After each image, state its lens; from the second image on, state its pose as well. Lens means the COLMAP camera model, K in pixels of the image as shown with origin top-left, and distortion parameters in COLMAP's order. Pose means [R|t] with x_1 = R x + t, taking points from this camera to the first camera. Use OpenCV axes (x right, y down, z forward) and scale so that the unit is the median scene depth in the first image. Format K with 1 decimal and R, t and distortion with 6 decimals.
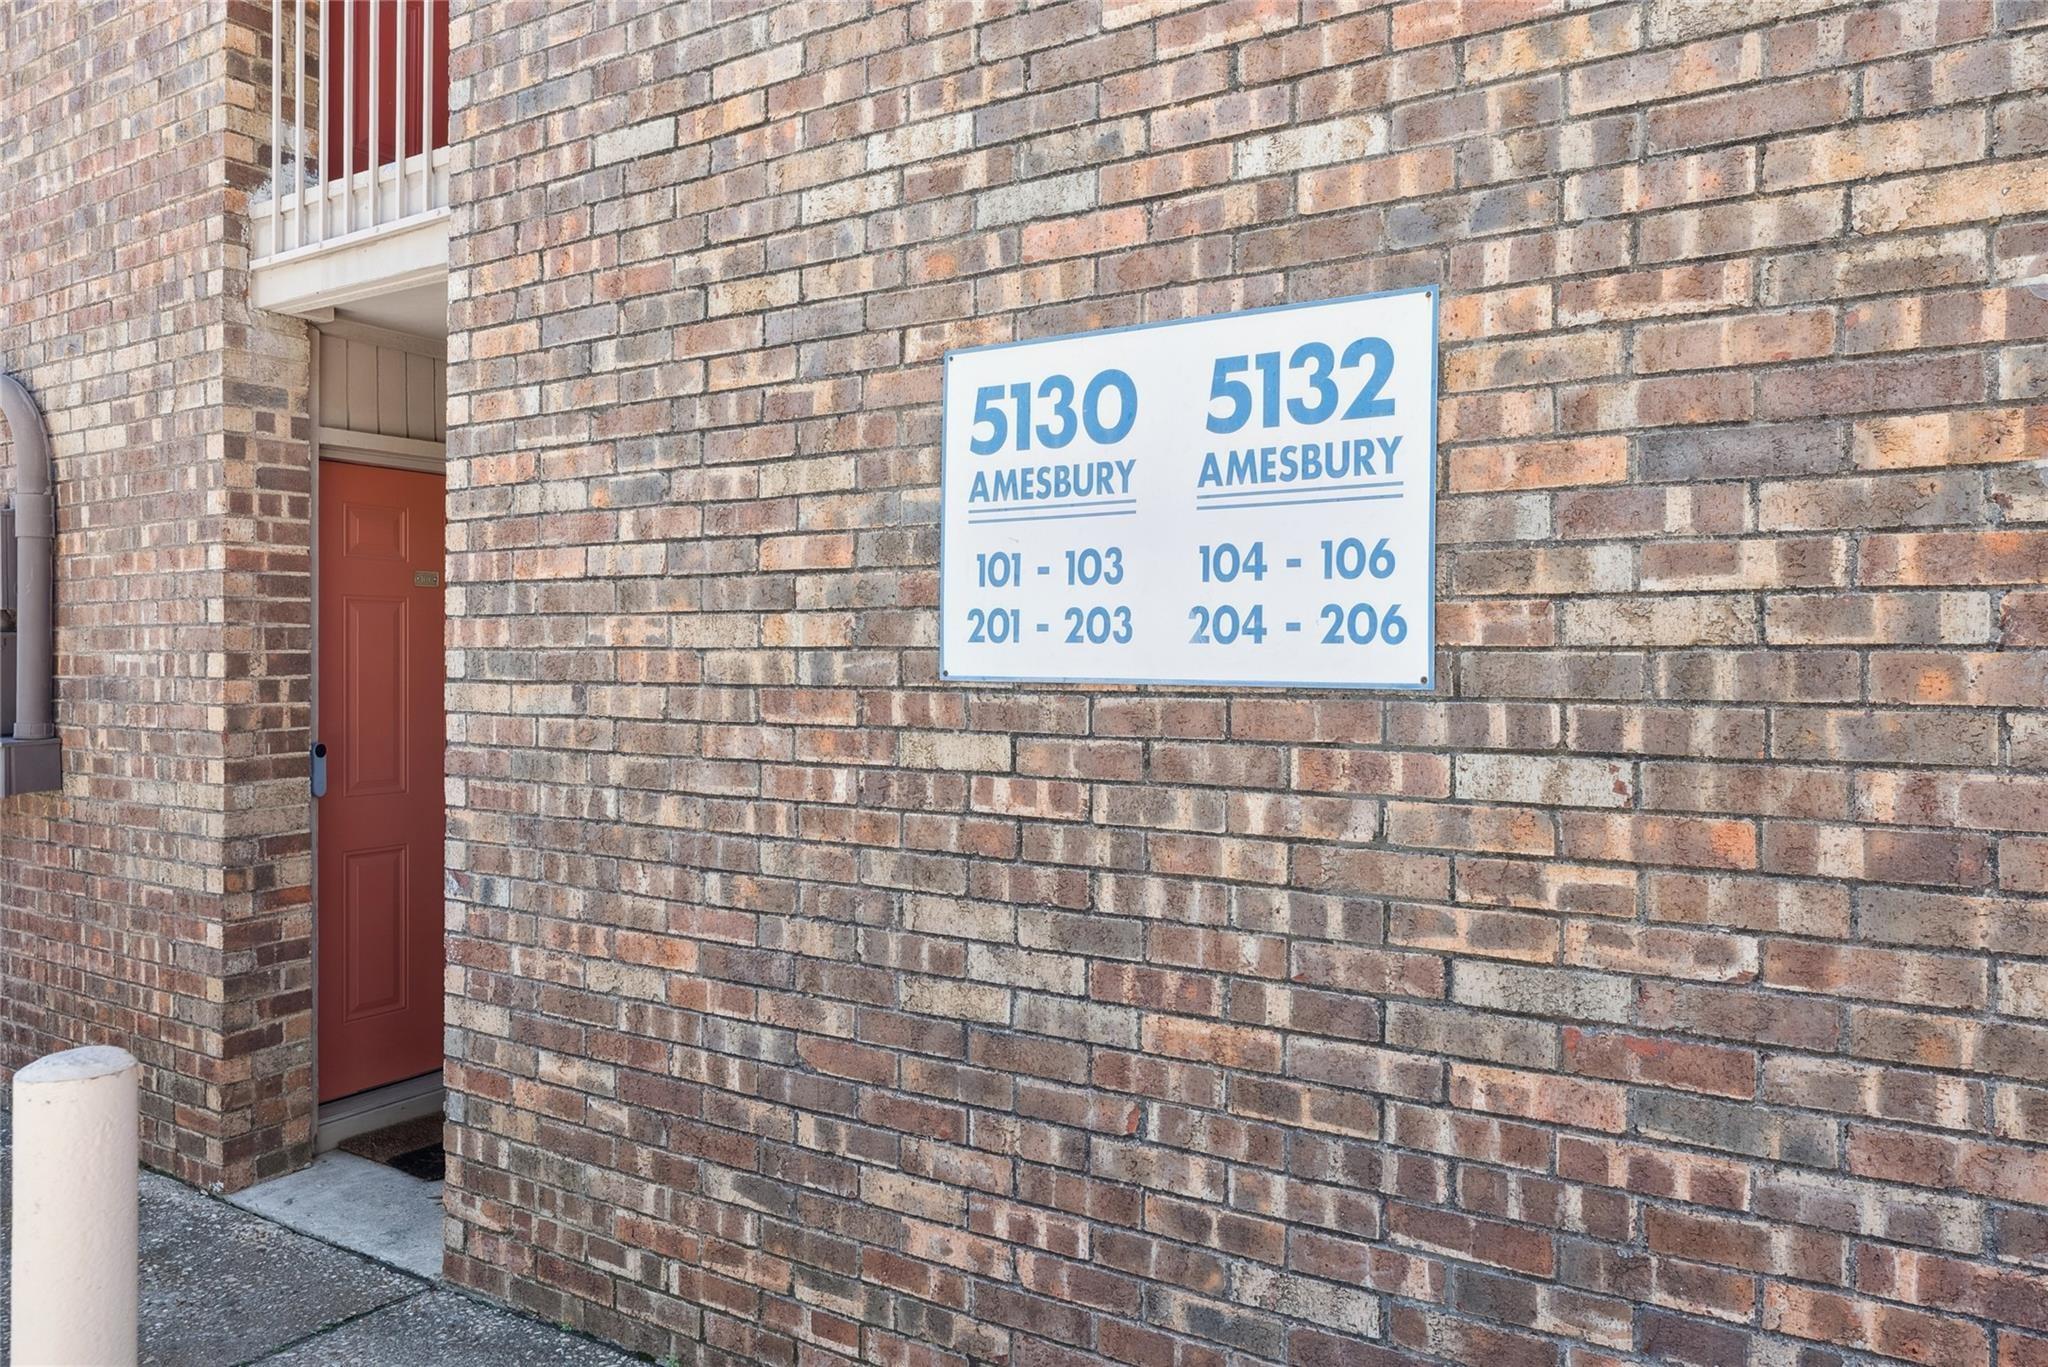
lens RADIAL K [[1407.7, 0, 1024.4], [0, 1407.7, 679.1], [0, 0, 1]] dist [0.007825, 0.001697]
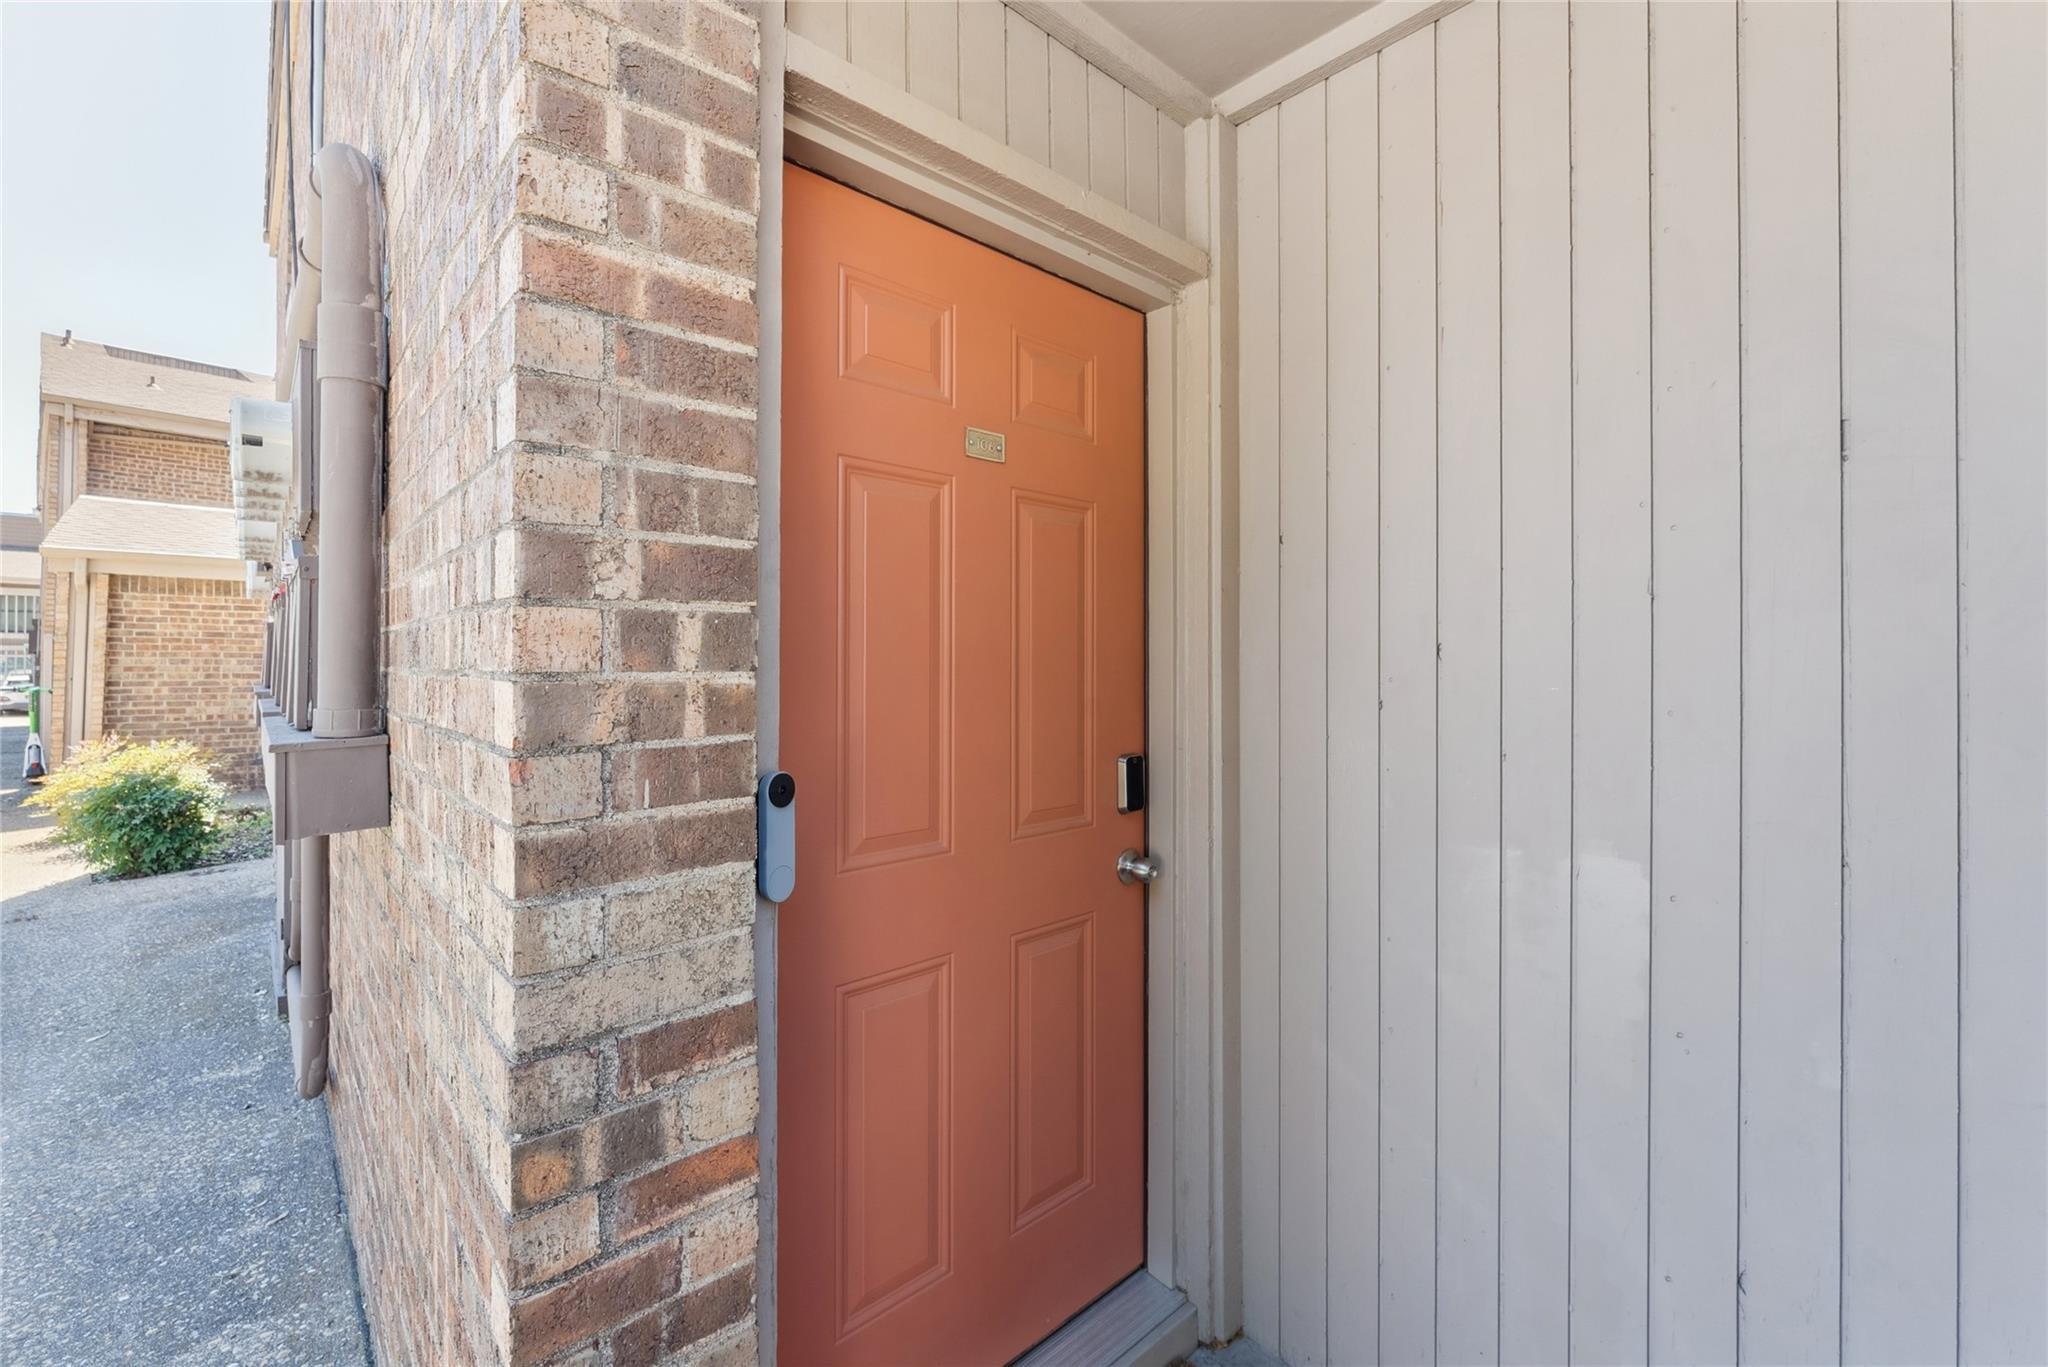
lens RADIAL K [[856.6, 0, 1024.2], [0, 856.6, 668.9], [0, 0, 1]] dist [0.002019, -0.001226]
pose [[0.965566, 0.002669, -0.260146, -0.378567], [-0.003441, 0.999991, -0.002513, 0.016241], [0.260137, 0.003322, 0.965566, 0.804178]]
